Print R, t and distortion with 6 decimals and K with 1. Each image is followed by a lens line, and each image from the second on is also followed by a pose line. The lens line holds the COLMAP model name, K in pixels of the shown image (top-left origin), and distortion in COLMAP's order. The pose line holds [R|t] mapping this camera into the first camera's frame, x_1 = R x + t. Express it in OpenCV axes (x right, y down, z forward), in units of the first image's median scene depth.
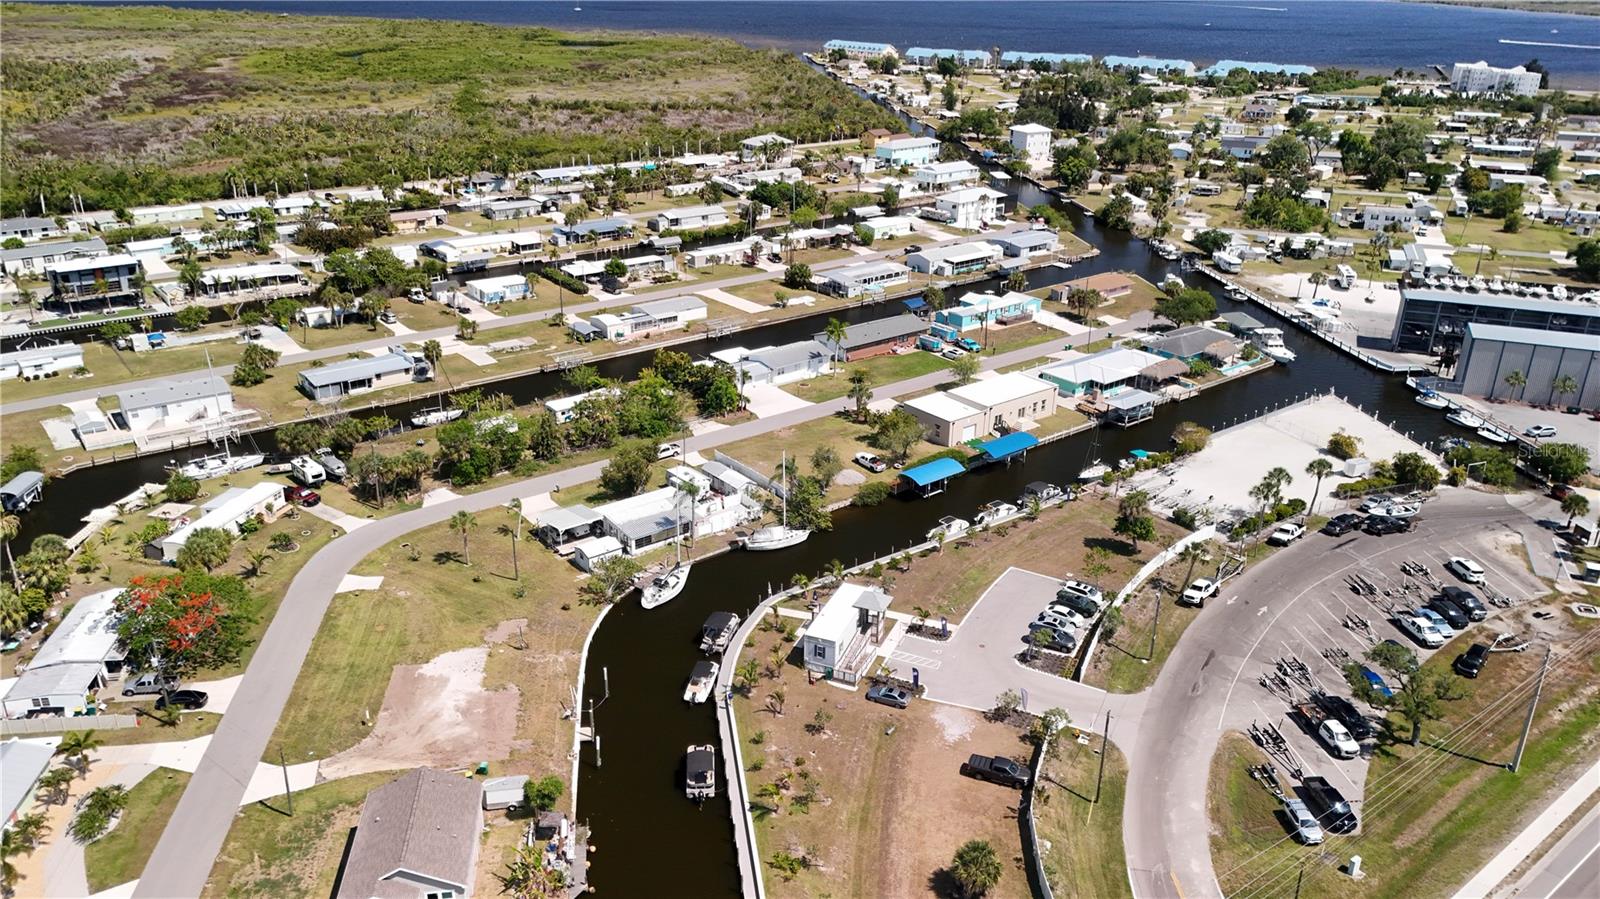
lens RADIAL K [[1176.7, 0, 793.3], [0, 1176.7, 440.9], [0, 0, 1]] dist [0.071023, -0.062614]
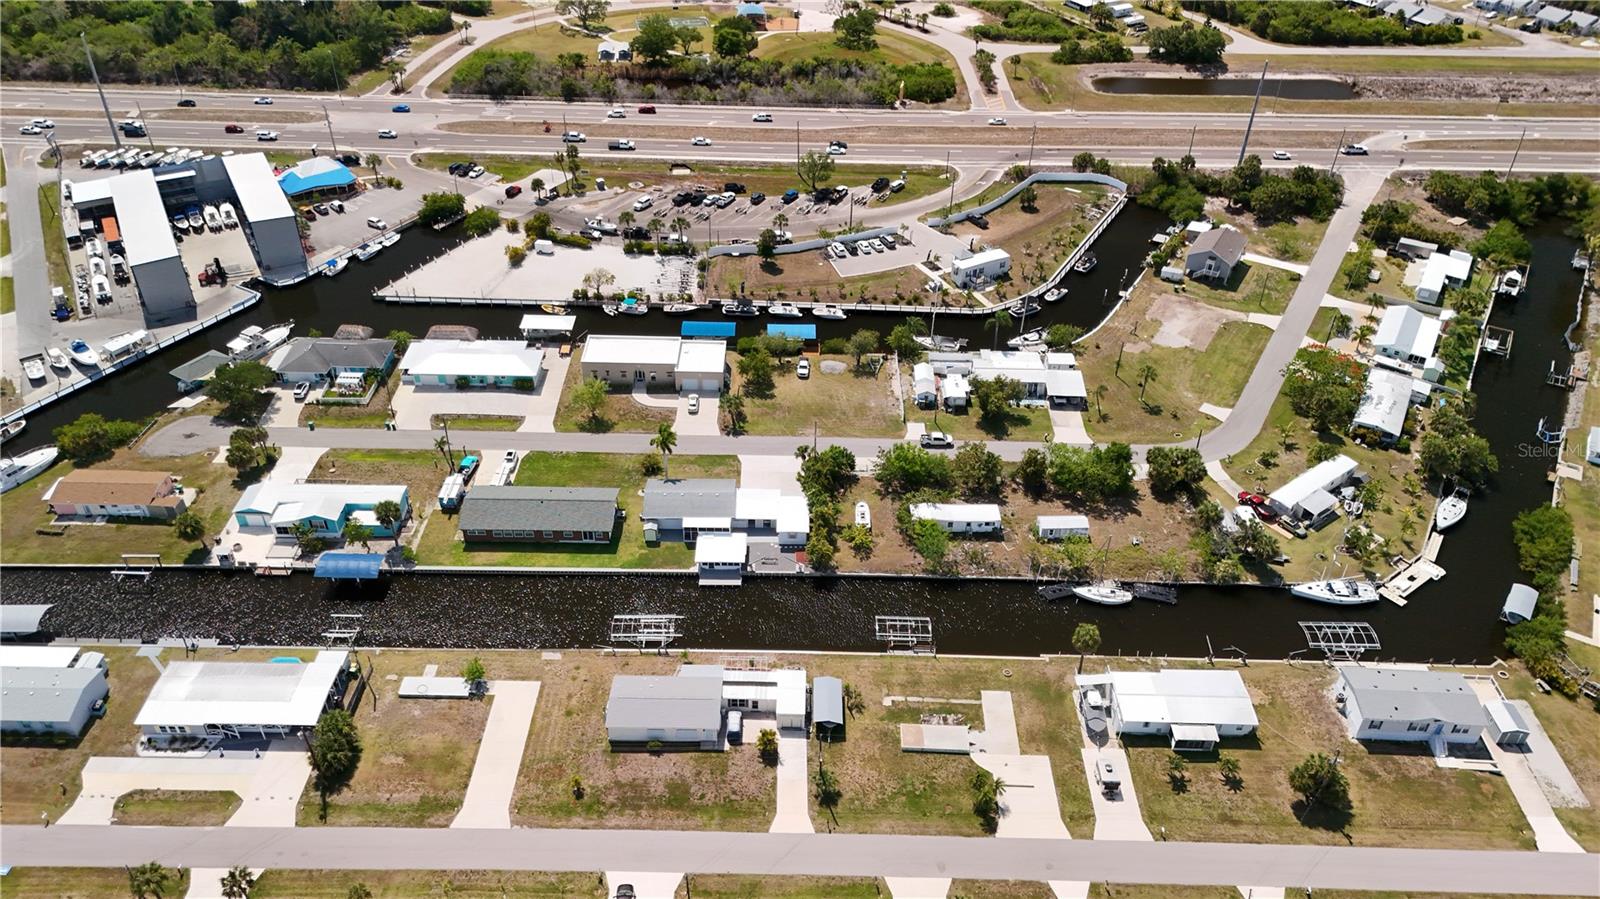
lens RADIAL K [[1163.9, 0, 793.5], [0, 1163.9, 455.0], [0, 0, 1]] dist [0.070366, -0.064598]
pose [[-0.780641, -0.395002, 0.484328, -0.149572], [0.212463, 0.561069, 0.800038, -0.245550], [-0.587758, 0.727444, -0.354070, 0.407999]]
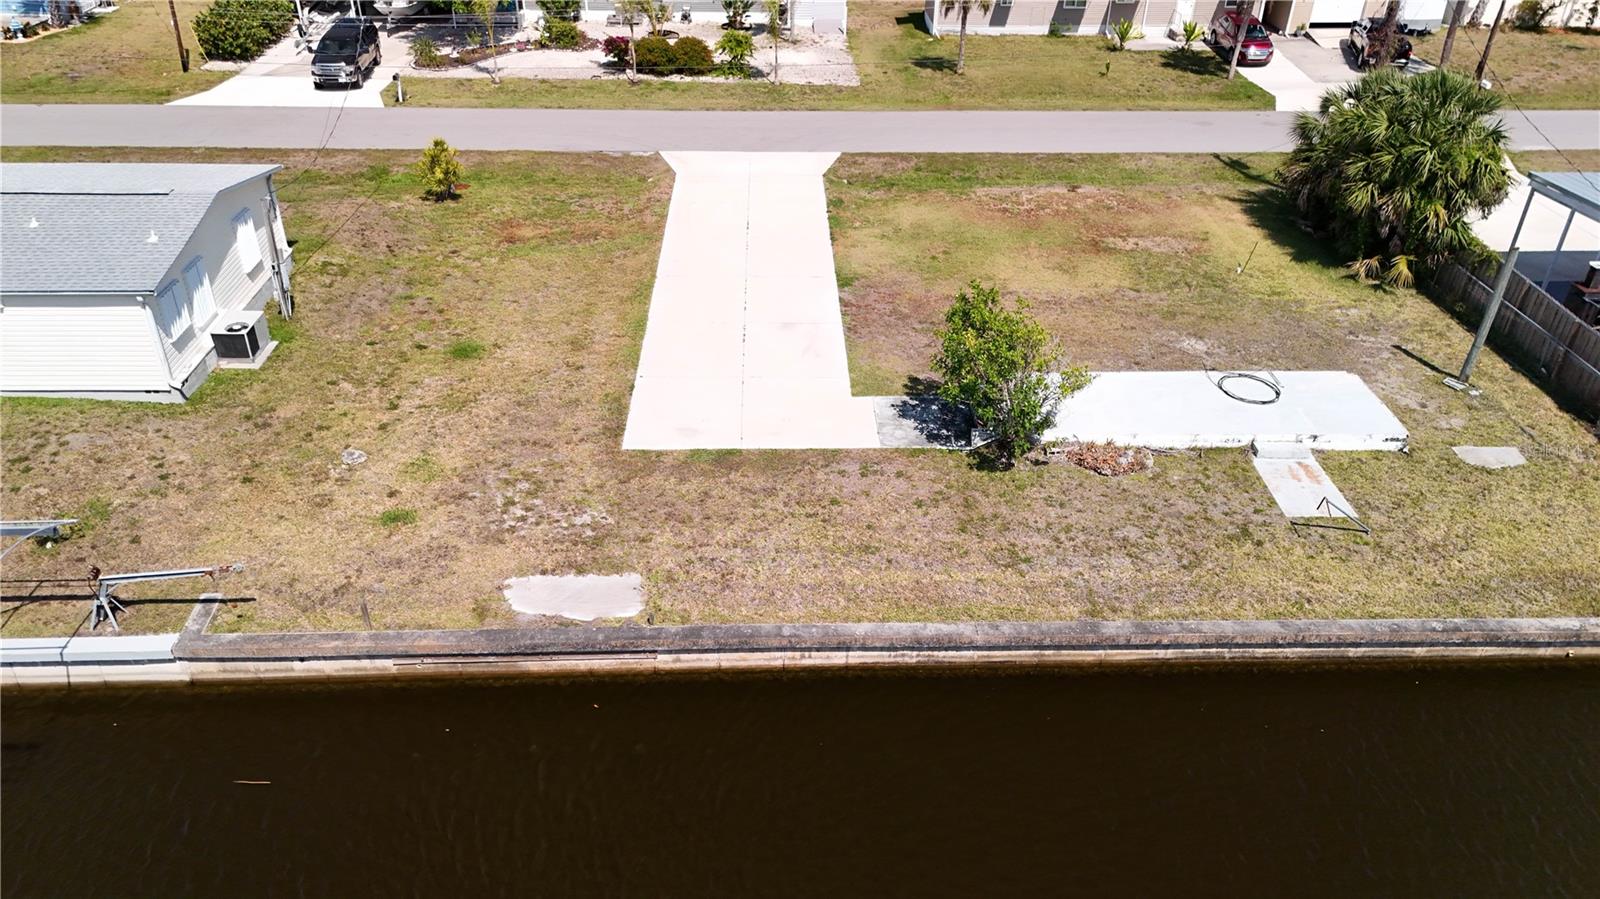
lens RADIAL K [[1176.7, 0, 793.3], [0, 1176.7, 440.9], [0, 0, 1]] dist [0.071023, -0.062614]
pose [[0.806226, 0.306526, -0.506005, 0.011571], [-0.225398, 0.949947, 0.216324, -0.052567], [0.546987, -0.060354, 0.834963, 0.356958]]
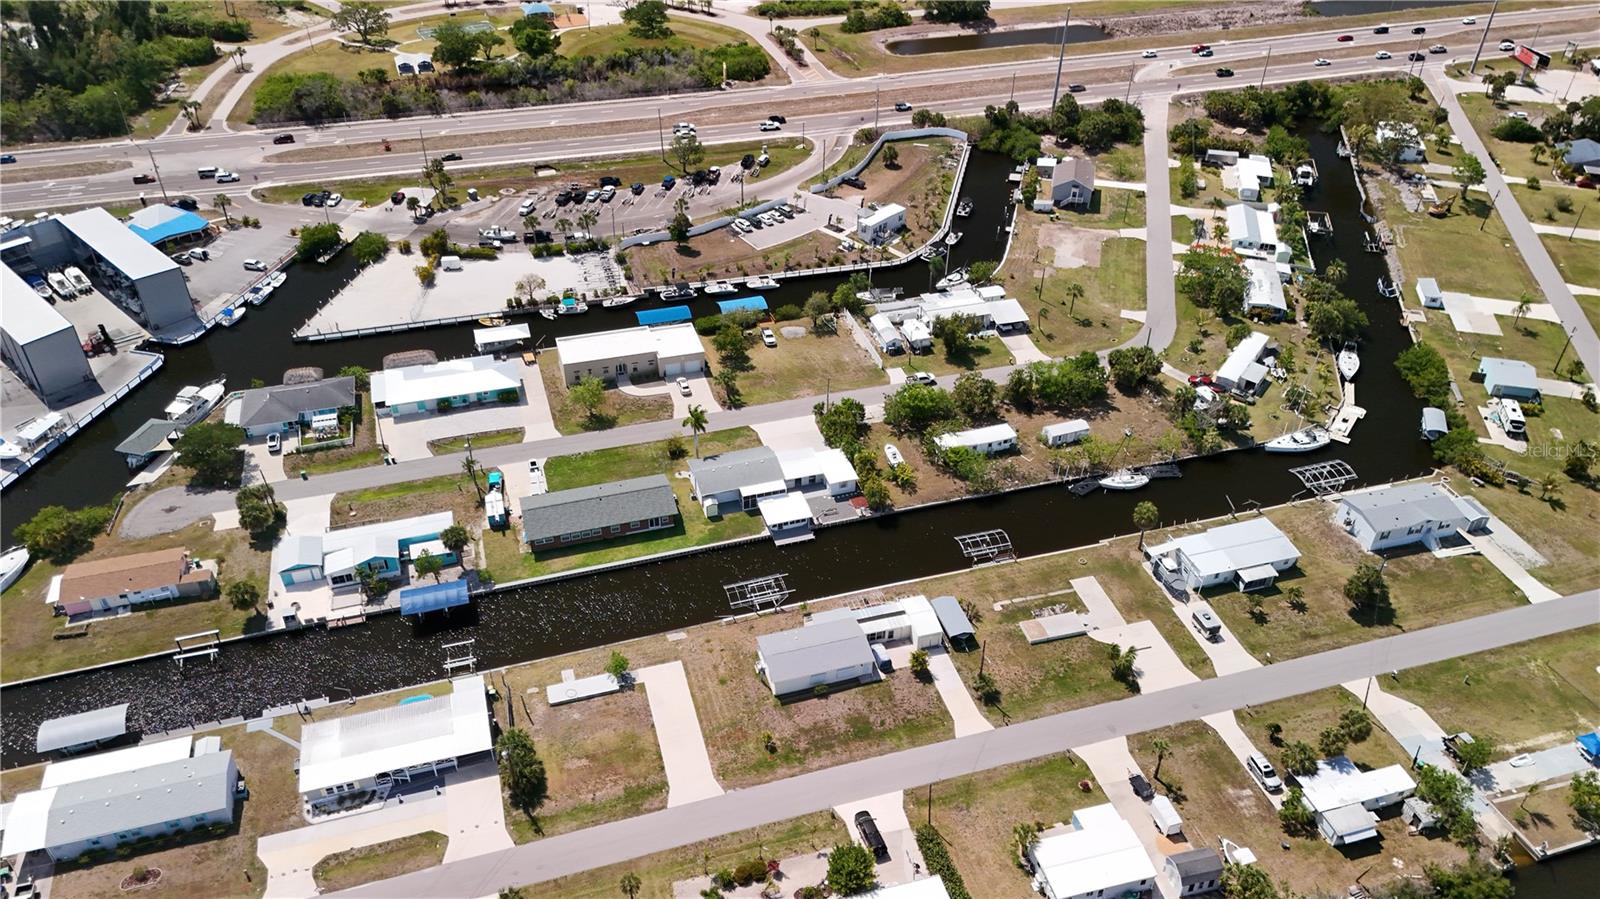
lens RADIAL K [[1176.7, 0, 793.3], [0, 1176.7, 440.9], [0, 0, 1]] dist [0.071023, -0.062614]
pose [[-0.932407, -0.233702, 0.275681, -0.091857], [0.112567, 0.537056, 0.836002, -0.267353], [-0.343432, 0.810527, -0.474448, 0.458339]]
